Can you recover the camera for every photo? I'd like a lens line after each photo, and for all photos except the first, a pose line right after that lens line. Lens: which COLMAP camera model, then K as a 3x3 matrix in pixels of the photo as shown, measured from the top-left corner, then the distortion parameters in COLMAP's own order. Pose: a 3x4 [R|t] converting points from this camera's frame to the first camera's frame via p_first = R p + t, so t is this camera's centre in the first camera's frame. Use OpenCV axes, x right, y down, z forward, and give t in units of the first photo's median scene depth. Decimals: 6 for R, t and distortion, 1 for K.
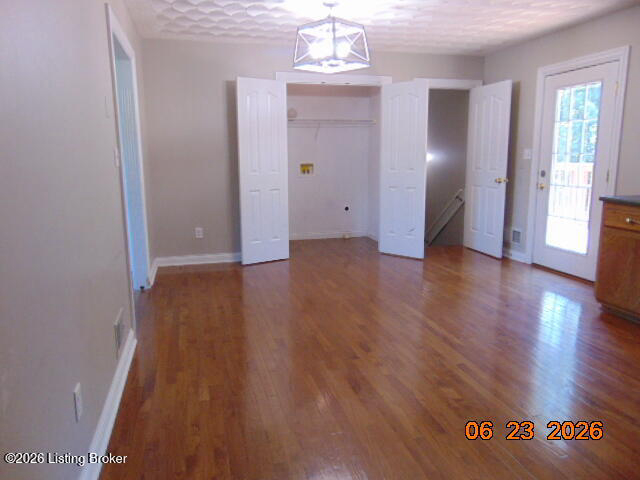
lens RADIAL K [[484.6, 0, 320.0], [0, 484.6, 240.8], [0, 0, 1]] dist [-0.010881, 0.037712]
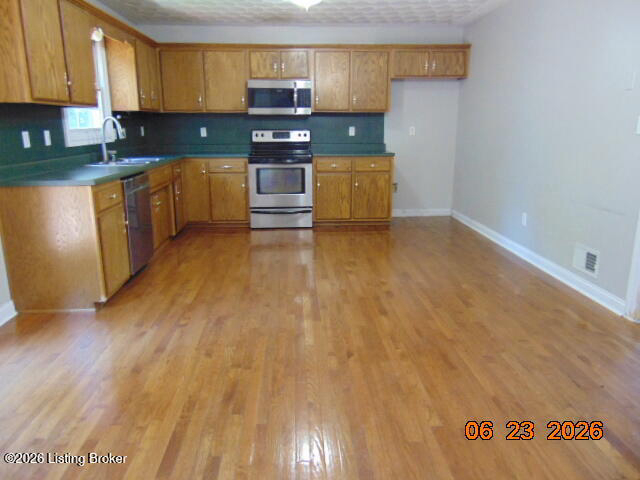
lens RADIAL K [[484.6, 0, 323.9], [0, 484.6, 240.8], [0, 0, 1]] dist [-0.010881, 0.037712]
pose [[-0.981280, -0.035929, 0.189203, 0.028427], [0.044395, 0.913780, 0.403776, -0.337709], [-0.187397, 0.404617, -0.895079, 1.836071]]
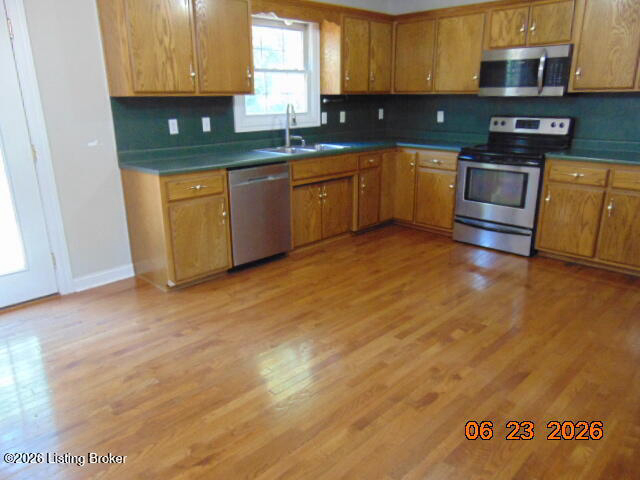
lens RADIAL K [[484.6, 0, 322.6], [0, 484.6, 240.5], [0, 0, 1]] dist [-0.010881, 0.037712]
pose [[-0.510621, -0.237816, 0.826262, -0.336146], [0.165289, 0.915912, 0.365766, -0.262572], [-0.843769, 0.323340, -0.428375, 1.244373]]
